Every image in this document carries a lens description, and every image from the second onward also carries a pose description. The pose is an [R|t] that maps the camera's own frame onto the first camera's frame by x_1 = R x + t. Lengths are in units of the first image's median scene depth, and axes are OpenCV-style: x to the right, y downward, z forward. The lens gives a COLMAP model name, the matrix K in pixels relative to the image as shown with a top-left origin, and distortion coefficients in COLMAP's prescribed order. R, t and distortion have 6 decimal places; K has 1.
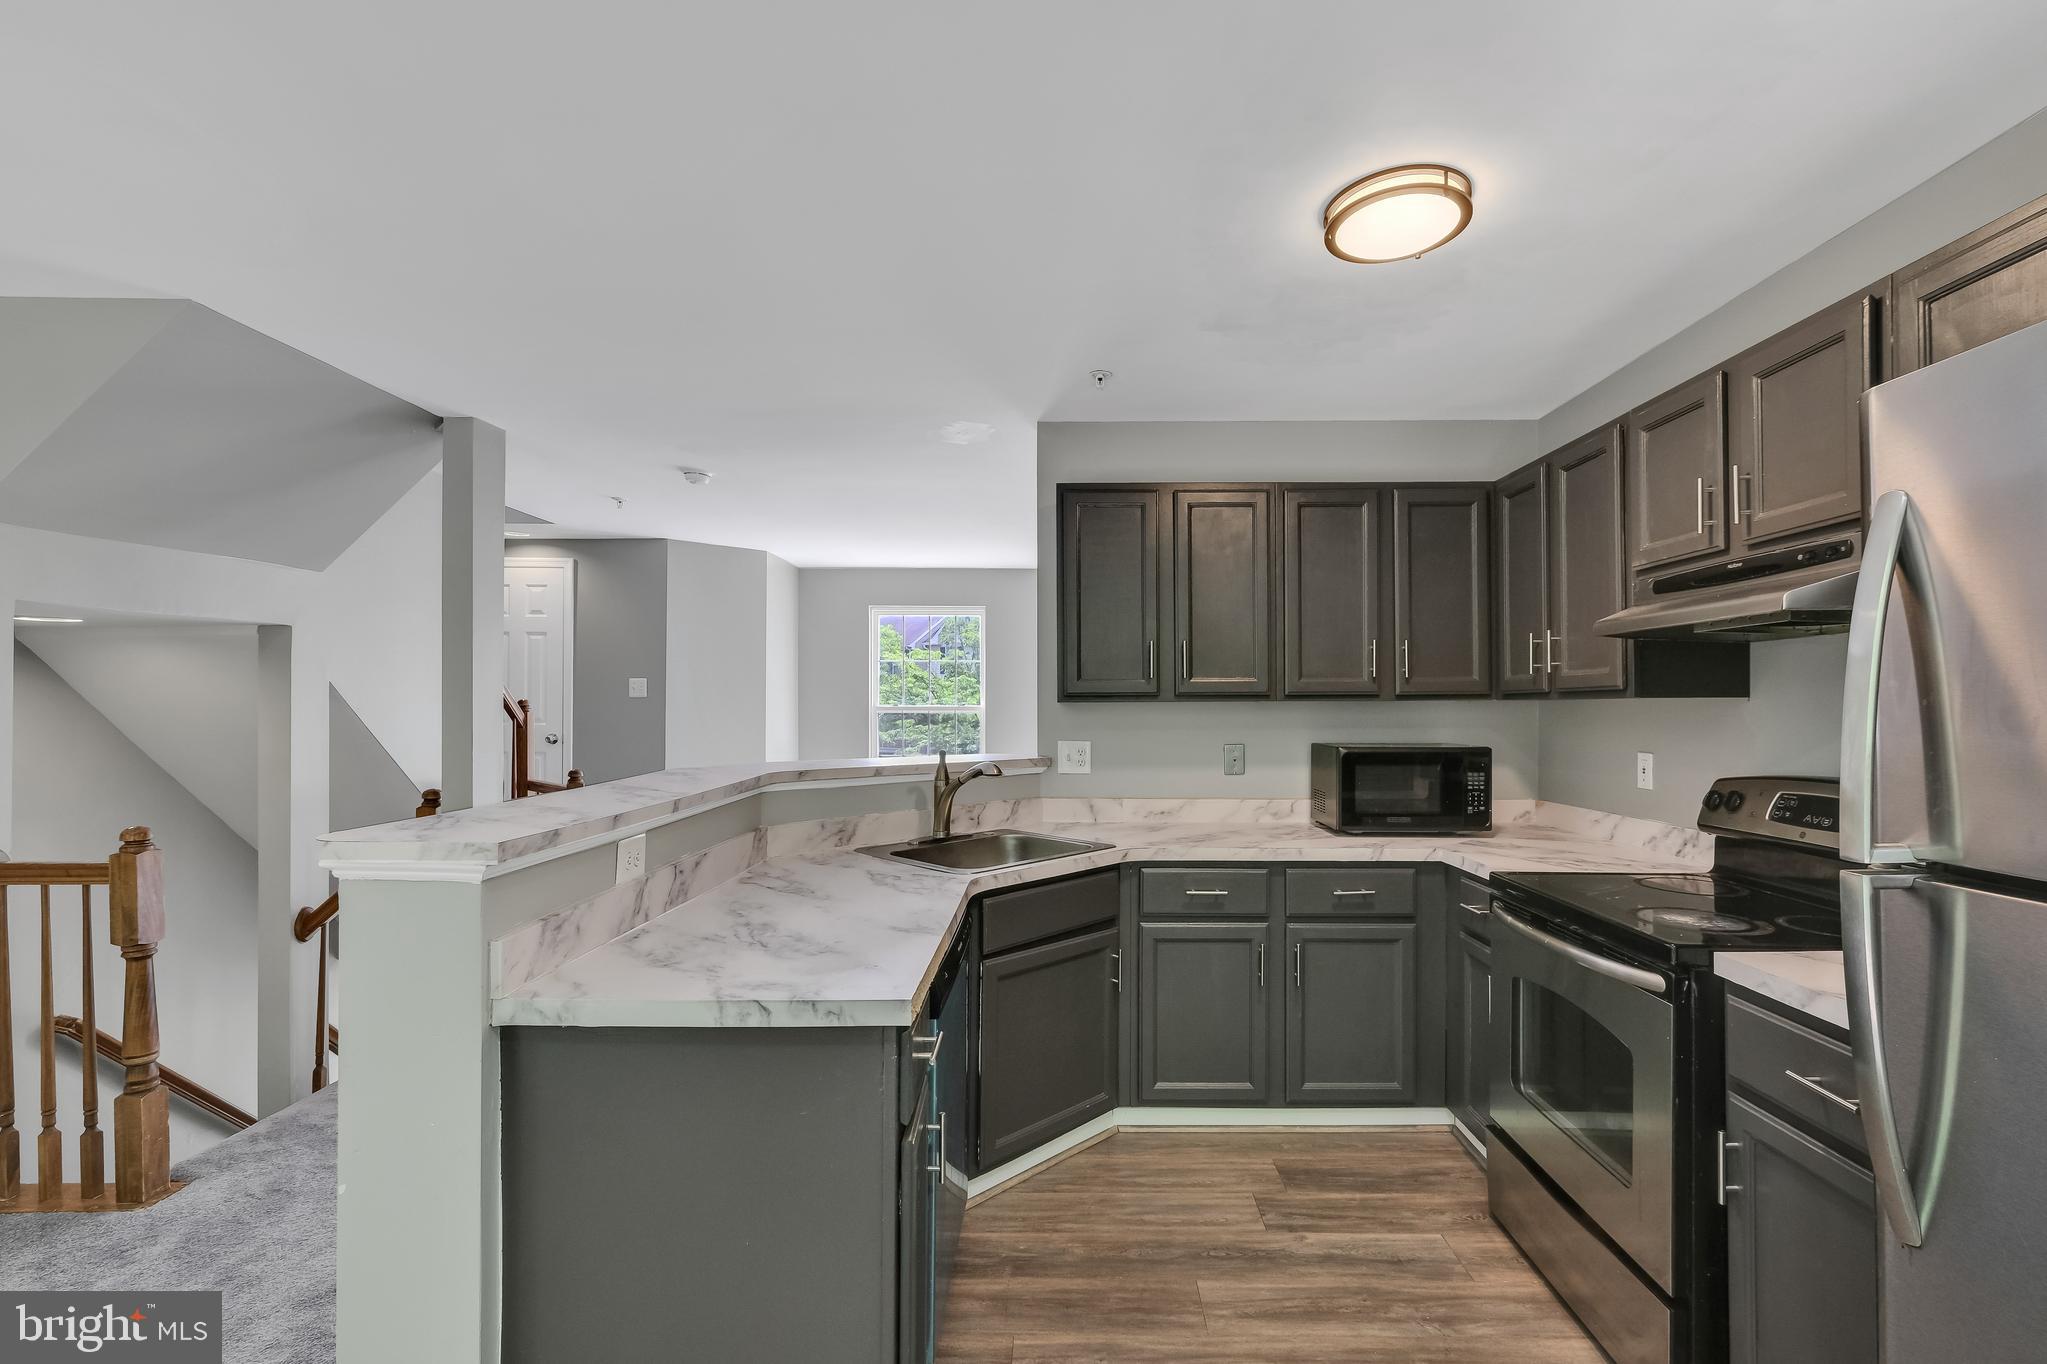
lens RADIAL K [[912.4, 0, 1052.2], [0, 912.4, 698.3], [0, 0, 1]] dist [-0.000874, -0.000042]
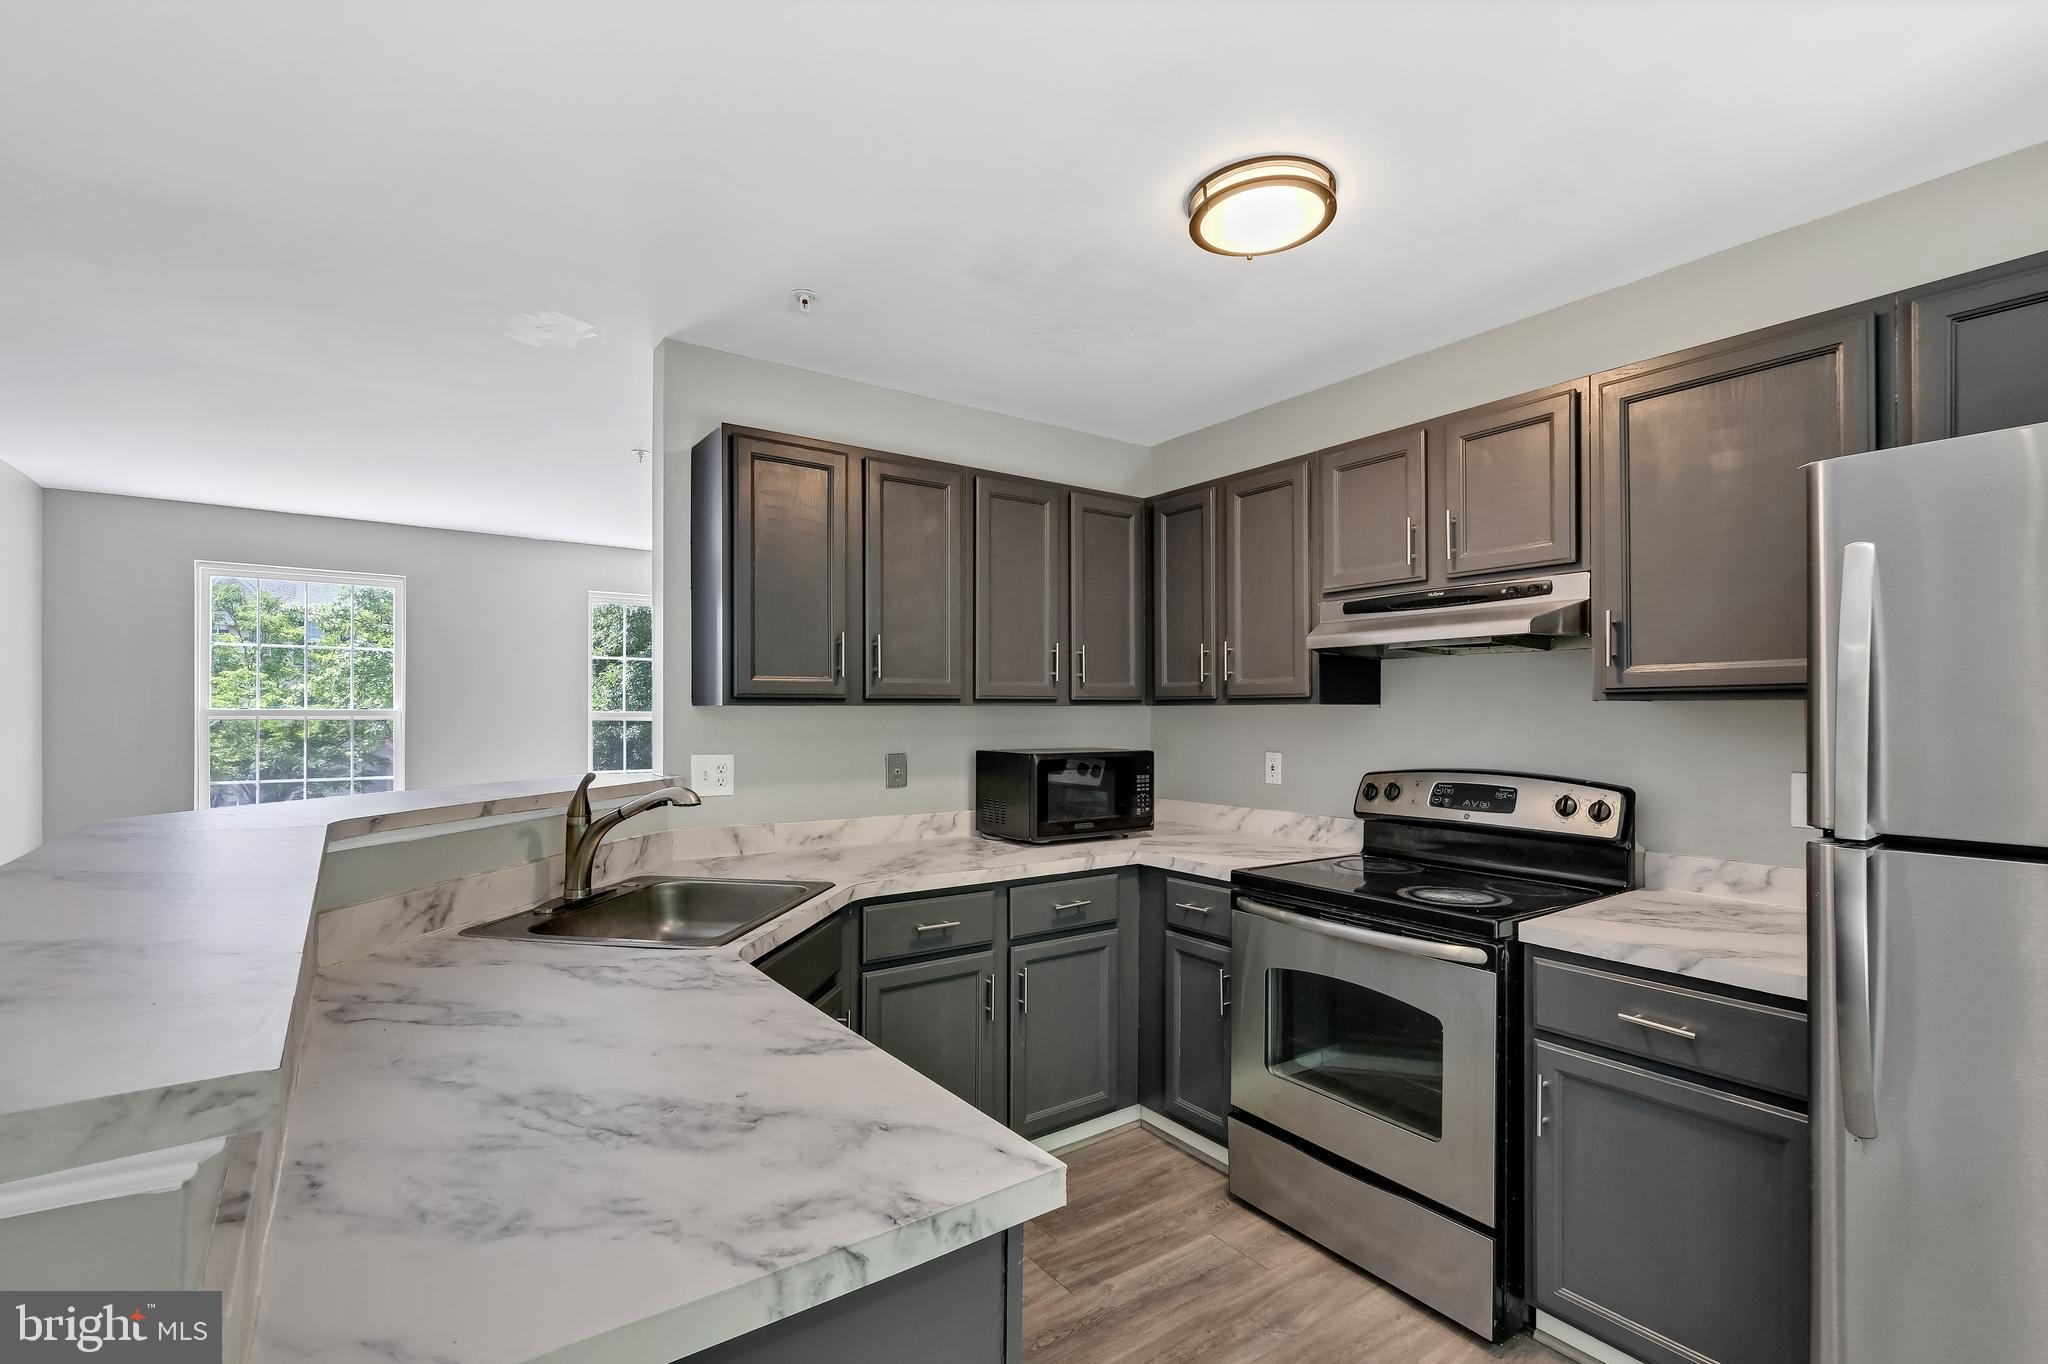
lens RADIAL K [[921.9, 0, 1031.0], [0, 921.9, 705.4], [0, 0, 1]] dist [-0.004784, -0.000374]
pose [[0.807163, 0.005735, 0.590300, -0.301225], [-0.007791, 0.999969, 0.000939, 0.002285], [-0.590277, -0.005357, 0.807183, 0.262509]]
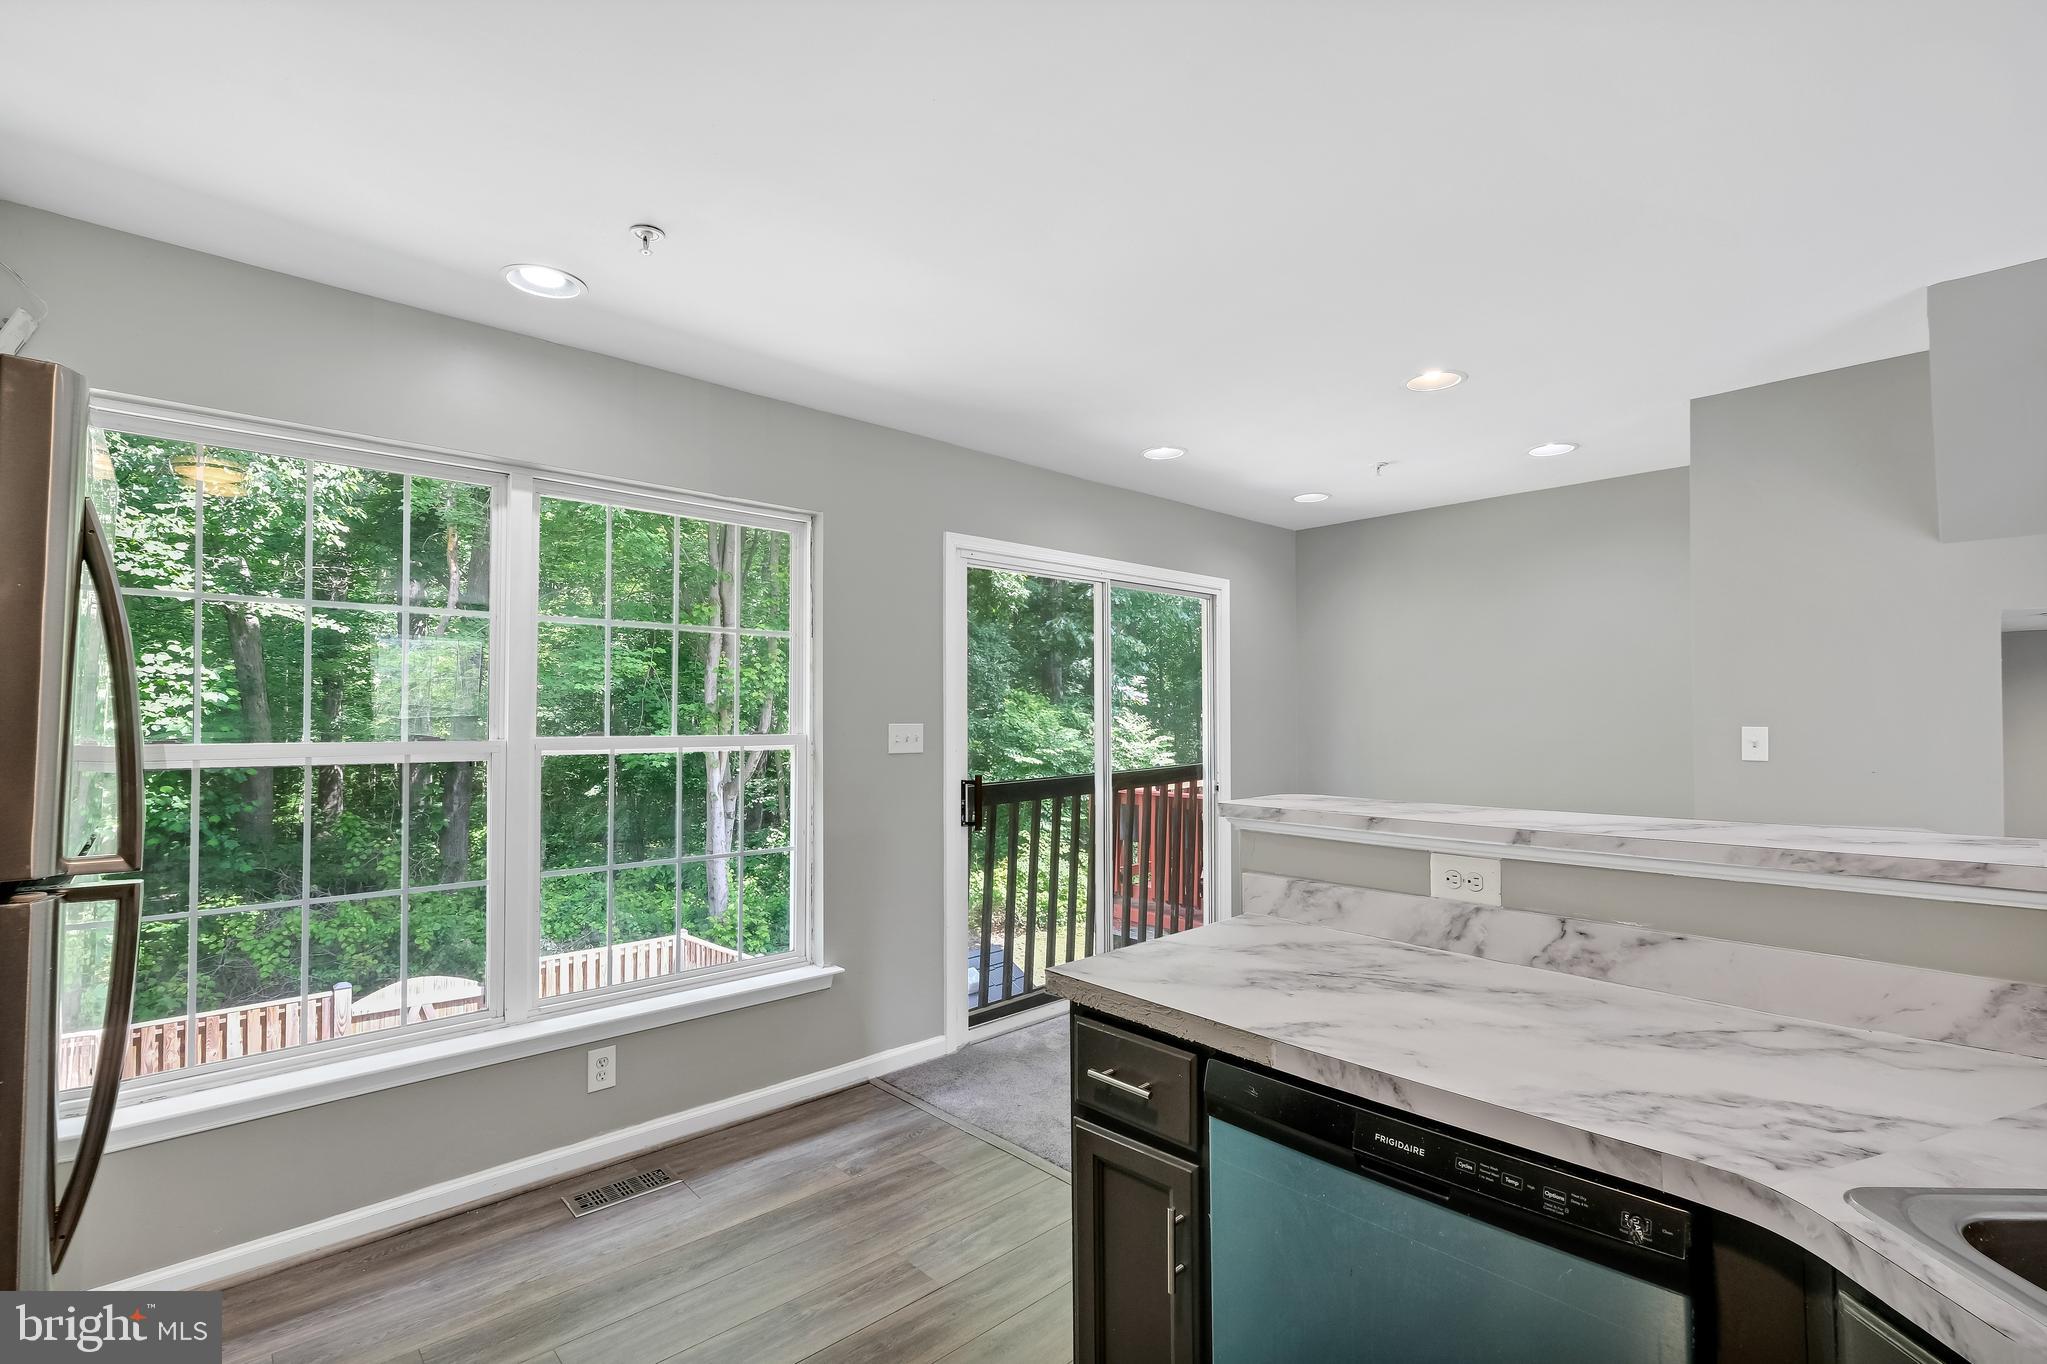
lens RADIAL K [[912.4, 0, 1052.2], [0, 912.4, 698.3], [0, 0, 1]] dist [-0.000874, -0.000042]
pose [[-0.713206, -0.014596, -0.700803, 0.346461], [0.003723, 0.999690, -0.024609, 0.009944], [0.700945, -0.020160, -0.712931, 0.981685]]
